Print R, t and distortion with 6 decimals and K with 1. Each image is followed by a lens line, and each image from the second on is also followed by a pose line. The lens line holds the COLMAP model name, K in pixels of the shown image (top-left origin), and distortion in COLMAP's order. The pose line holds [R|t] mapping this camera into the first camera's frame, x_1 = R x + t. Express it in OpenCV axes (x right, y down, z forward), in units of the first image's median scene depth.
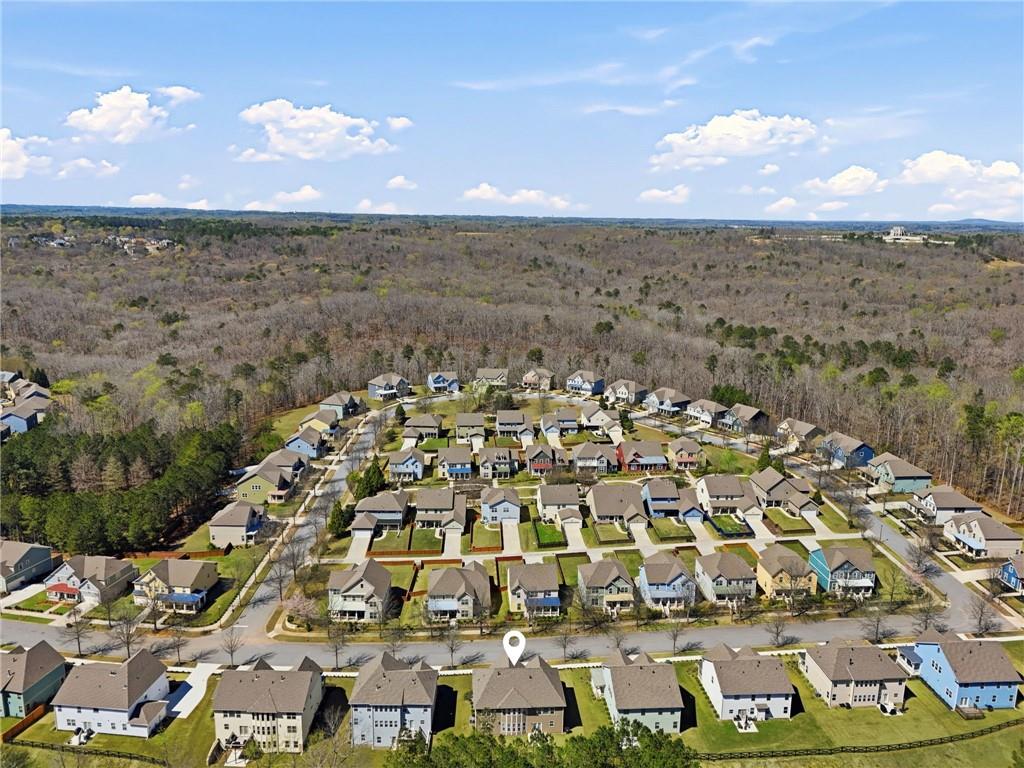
lens RADIAL K [[753.2, 0, 508.5], [0, 753.2, 383.4], [0, 0, 1]] dist [0.100776, -0.089275]
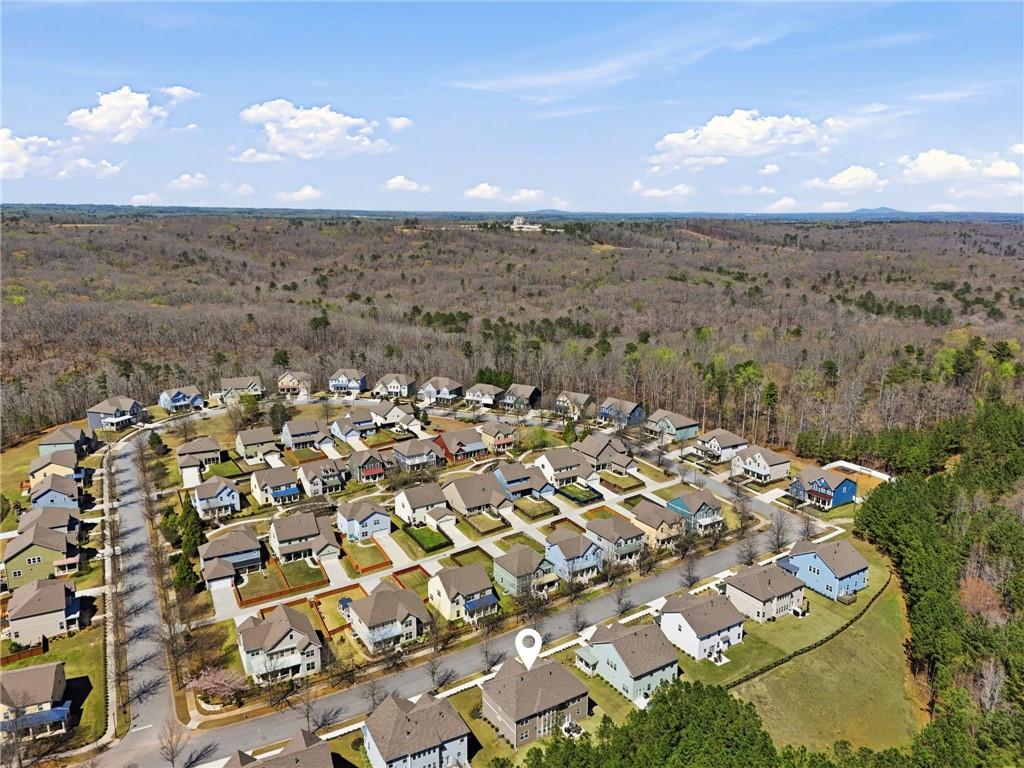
lens RADIAL K [[753.2, 0, 508.5], [0, 753.2, 383.4], [0, 0, 1]] dist [0.100776, -0.089275]
pose [[0.880995, -0.115442, 0.458826, -0.267206], [0.109765, 0.993187, 0.039130, -0.022389], [-0.460217, 0.015889, 0.887664, 0.082527]]
